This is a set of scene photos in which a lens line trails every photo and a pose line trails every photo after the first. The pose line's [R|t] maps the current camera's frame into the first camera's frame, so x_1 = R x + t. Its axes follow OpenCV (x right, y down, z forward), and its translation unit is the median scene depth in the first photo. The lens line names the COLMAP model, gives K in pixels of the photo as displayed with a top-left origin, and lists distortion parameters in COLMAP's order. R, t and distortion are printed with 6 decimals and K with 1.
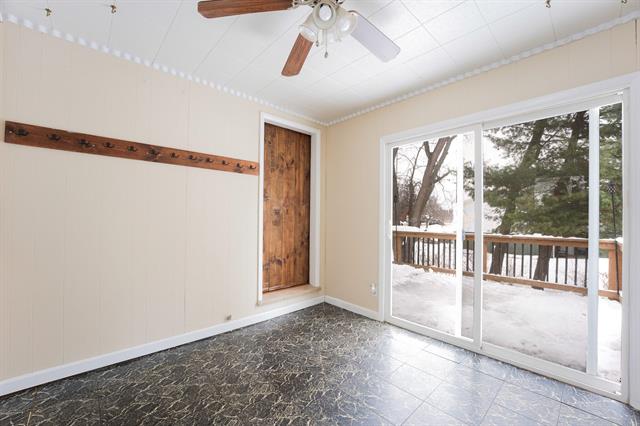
lens RADIAL K [[260.5, 0, 322.7], [0, 260.5, 214.3], [0, 0, 1]] dist [-0.000403, -0.000309]
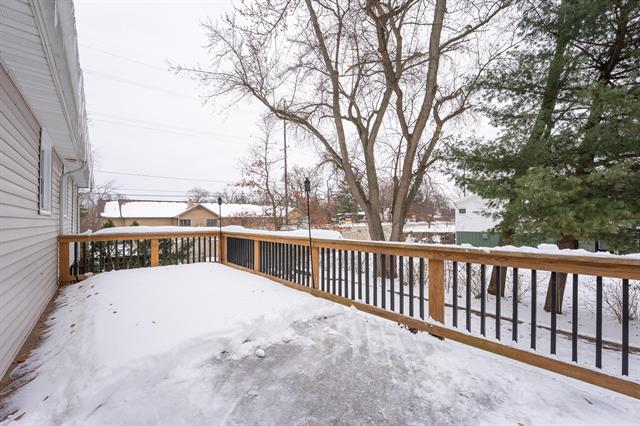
lens RADIAL K [[260.5, 0, 317.8], [0, 260.5, 217.3], [0, 0, 1]] dist [-0.000403, -0.000309]
pose [[0.998986, -0.021930, -0.039325, 0.189192], [0.022106, 0.999747, 0.004063, 0.008612], [0.039226, -0.004928, 0.999218, 0.226716]]
